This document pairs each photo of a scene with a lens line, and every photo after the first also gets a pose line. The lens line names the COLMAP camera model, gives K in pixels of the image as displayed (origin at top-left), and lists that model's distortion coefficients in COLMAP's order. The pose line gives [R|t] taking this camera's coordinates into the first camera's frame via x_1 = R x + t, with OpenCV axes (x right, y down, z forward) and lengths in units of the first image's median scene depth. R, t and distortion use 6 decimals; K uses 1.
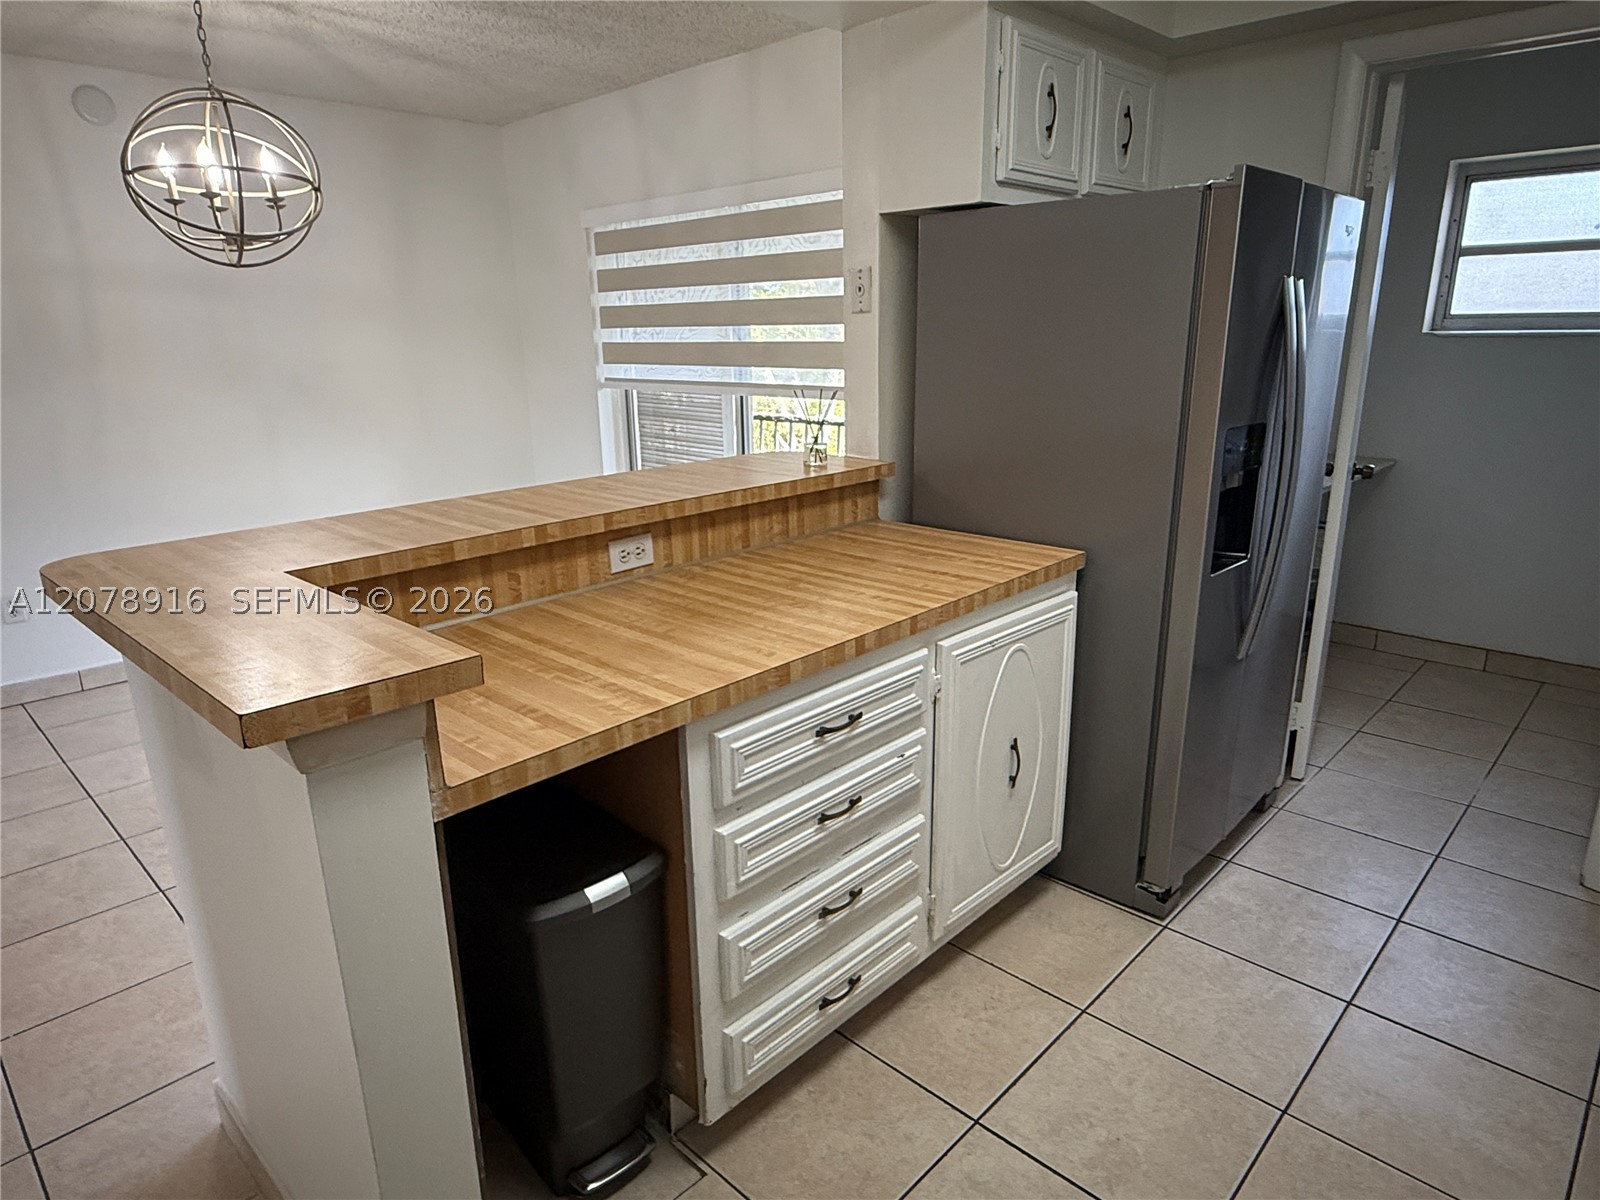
lens RADIAL K [[973.3, 0, 798.6], [0, 973.3, 612.4], [0, 0, 1]] dist [-0.001933, -0.000244]
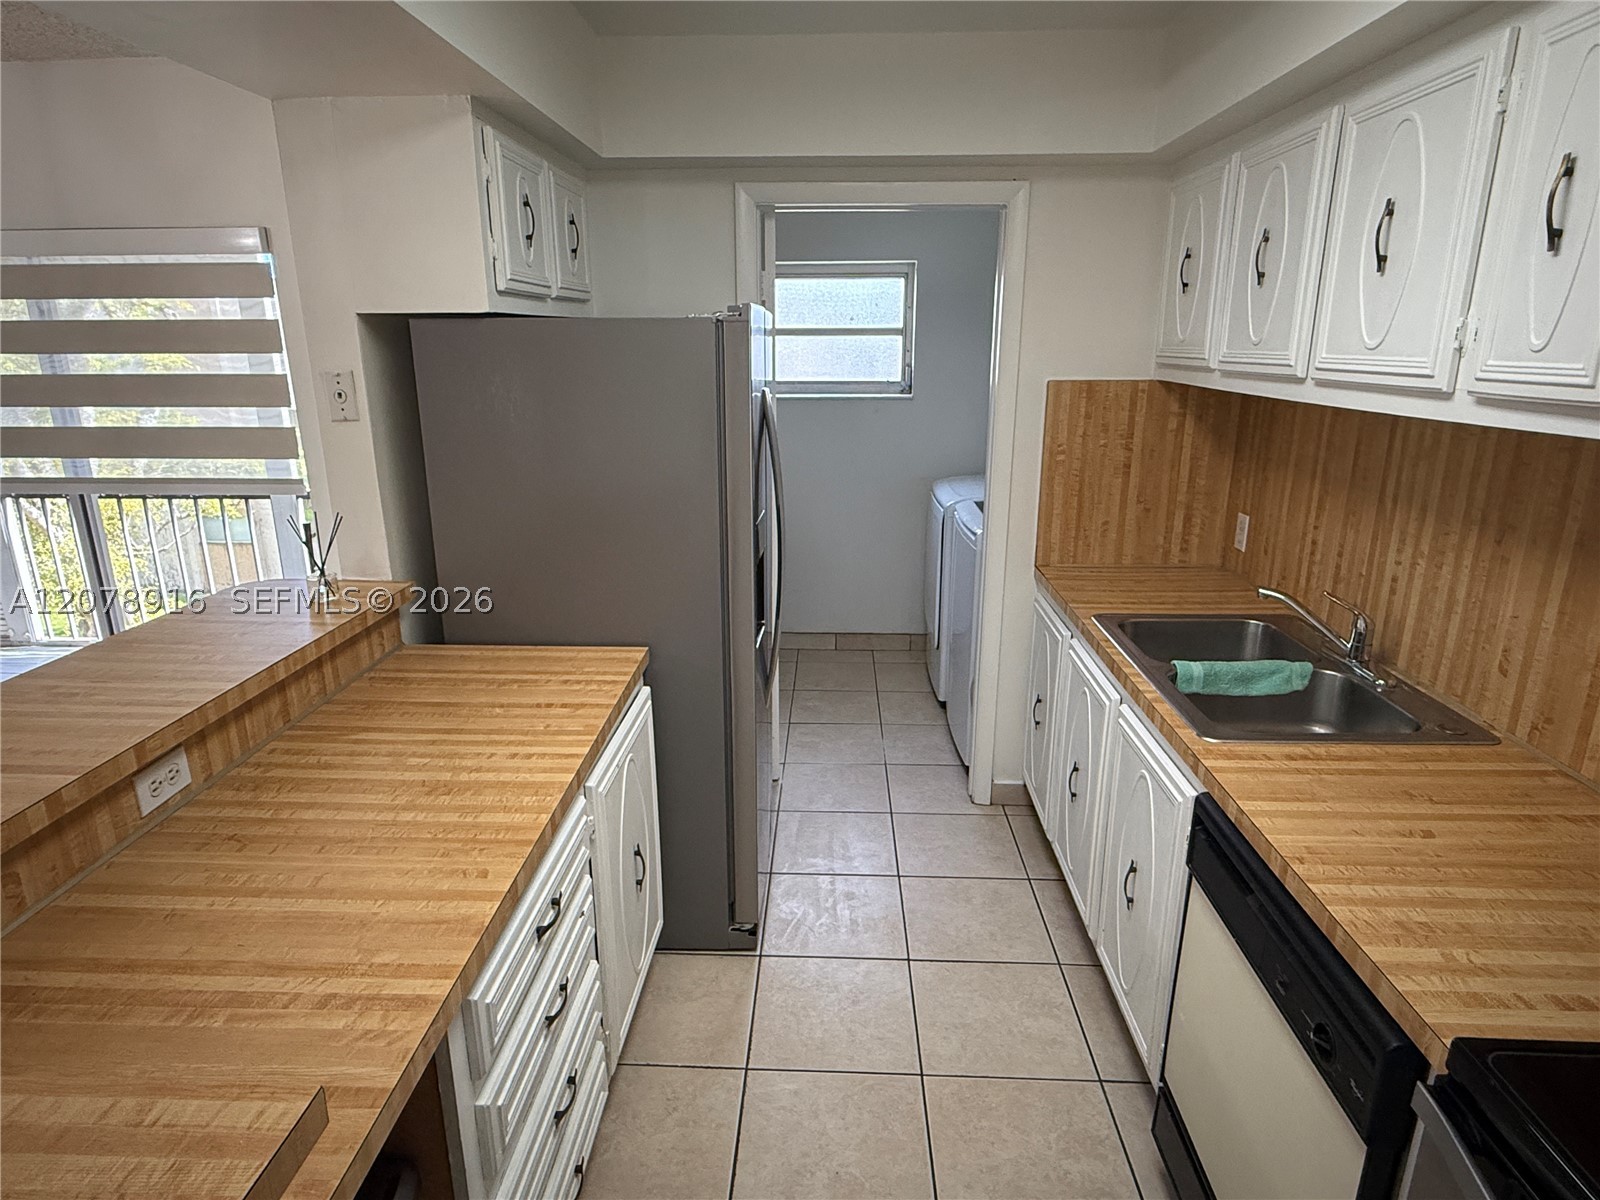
lens RADIAL K [[919.6, 0, 790.5], [0, 919.6, 604.6], [0, 0, 1]] dist [-0.005868, 0.003407]
pose [[0.752655, -0.171121, 0.635789, -0.225531], [0.180074, 0.982319, 0.051215, -0.137574], [-0.633312, 0.075942, 0.770162, 0.140403]]
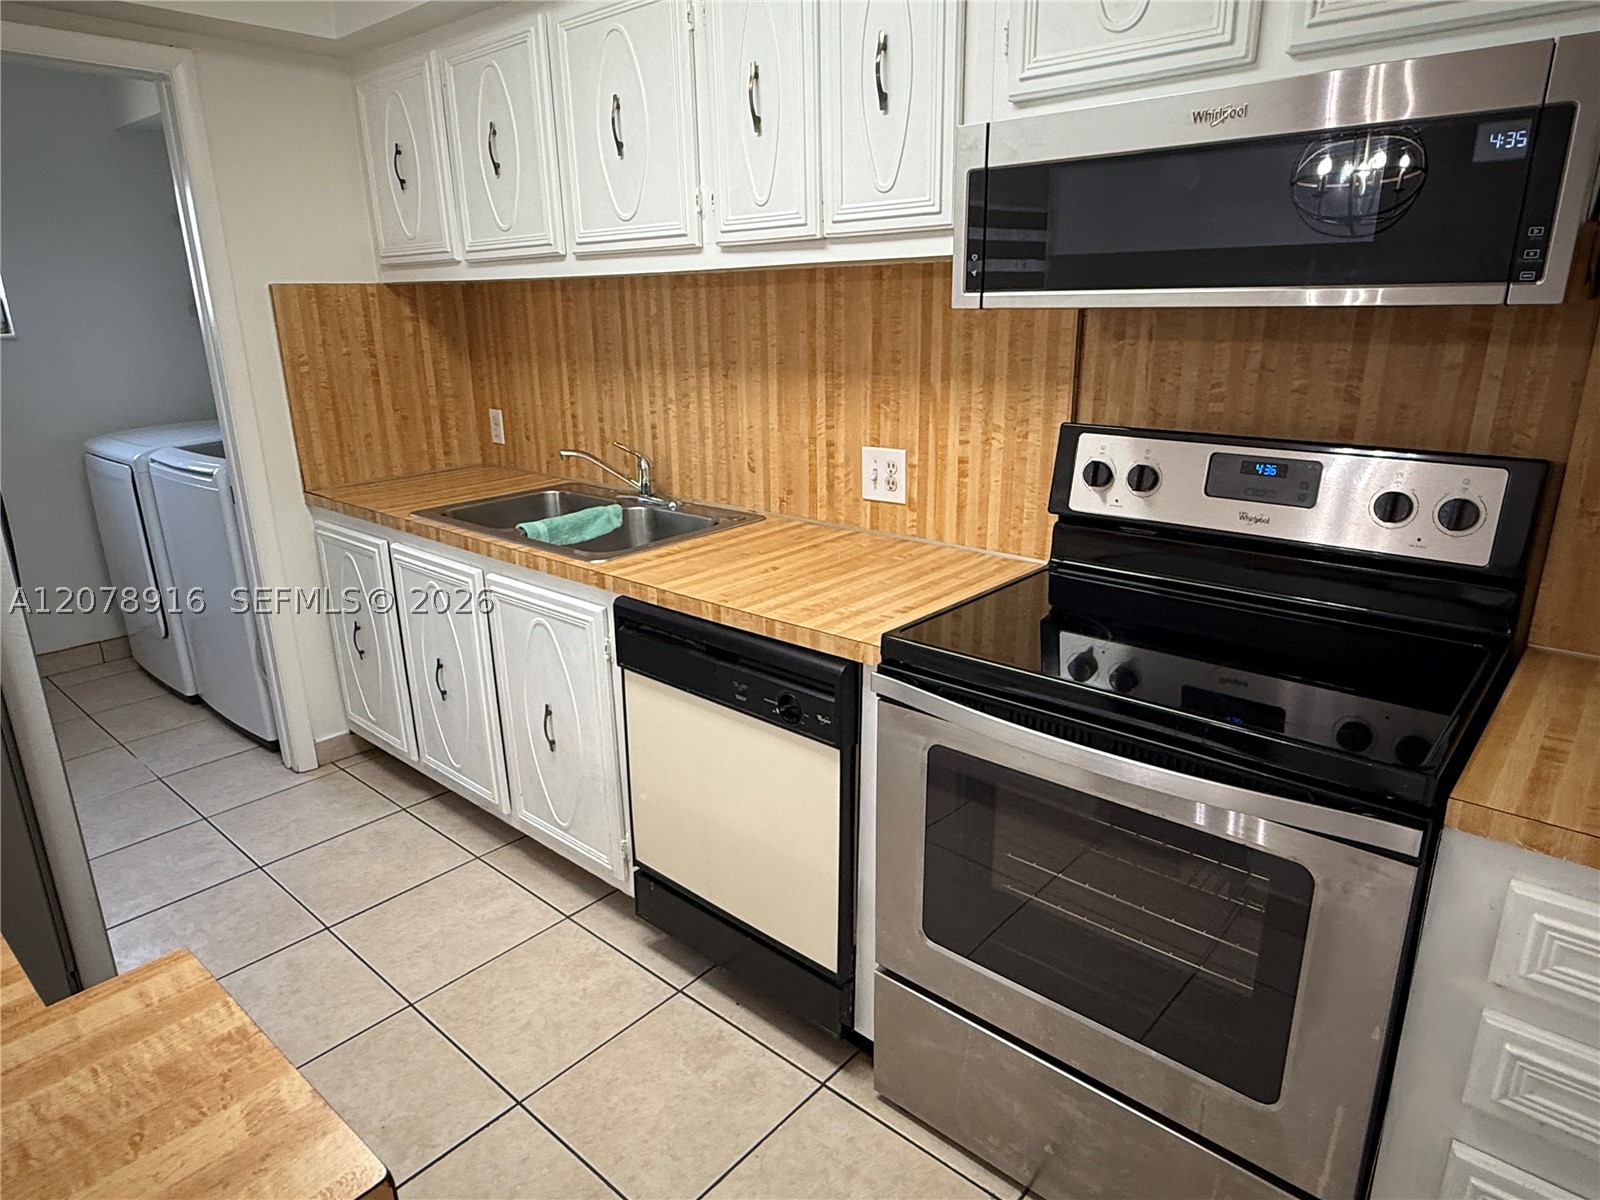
lens RADIAL K [[973.3, 0, 791.1], [0, 973.3, 602.8], [0, 0, 1]] dist [-0.001933, -0.000244]
pose [[-0.040059, -0.282130, 0.958539, -0.412705], [0.300600, 0.911466, 0.280838, -0.092414], [-0.952909, 0.299387, 0.048296, 0.317317]]
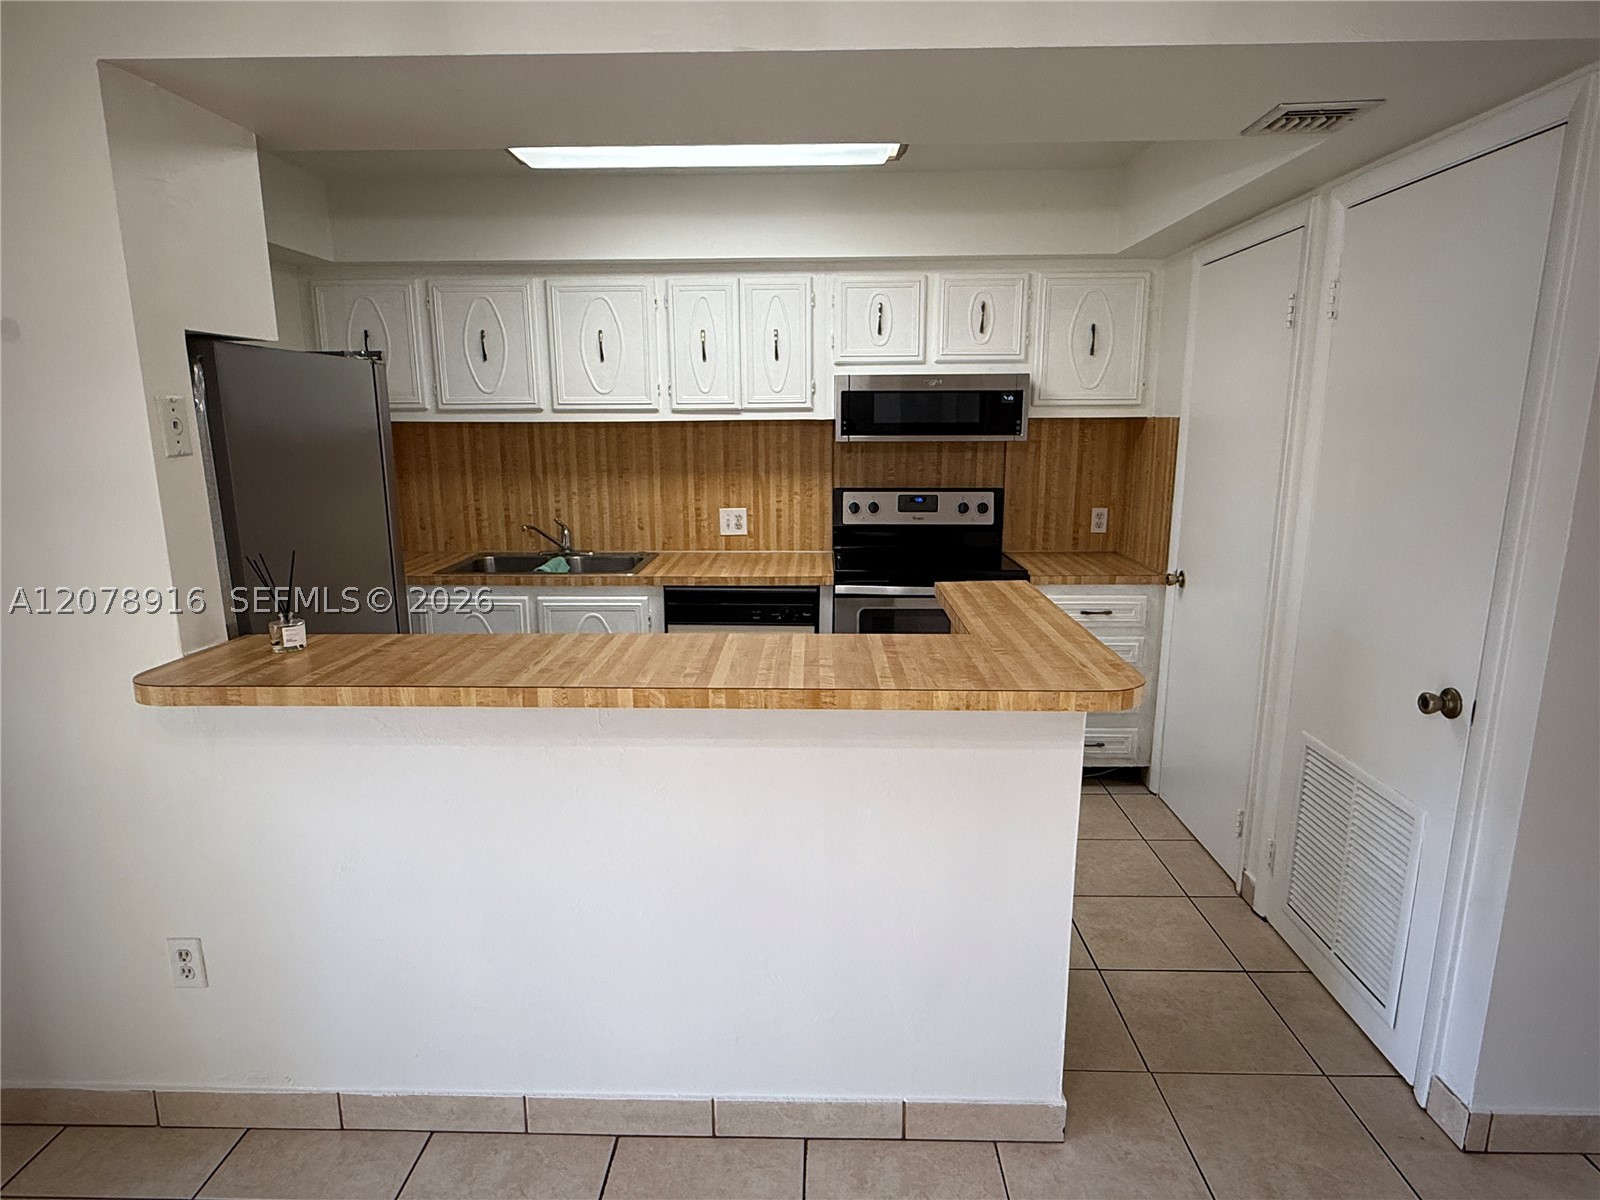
lens RADIAL K [[919.6, 0, 806.6], [0, 919.6, 600.1], [0, 0, 1]] dist [-0.005868, 0.003407]
pose [[-0.684211, -0.126683, 0.718197, -0.904840], [0.221316, 0.902287, 0.369997, -0.430594], [-0.694892, 0.412104, -0.589318, 1.338380]]
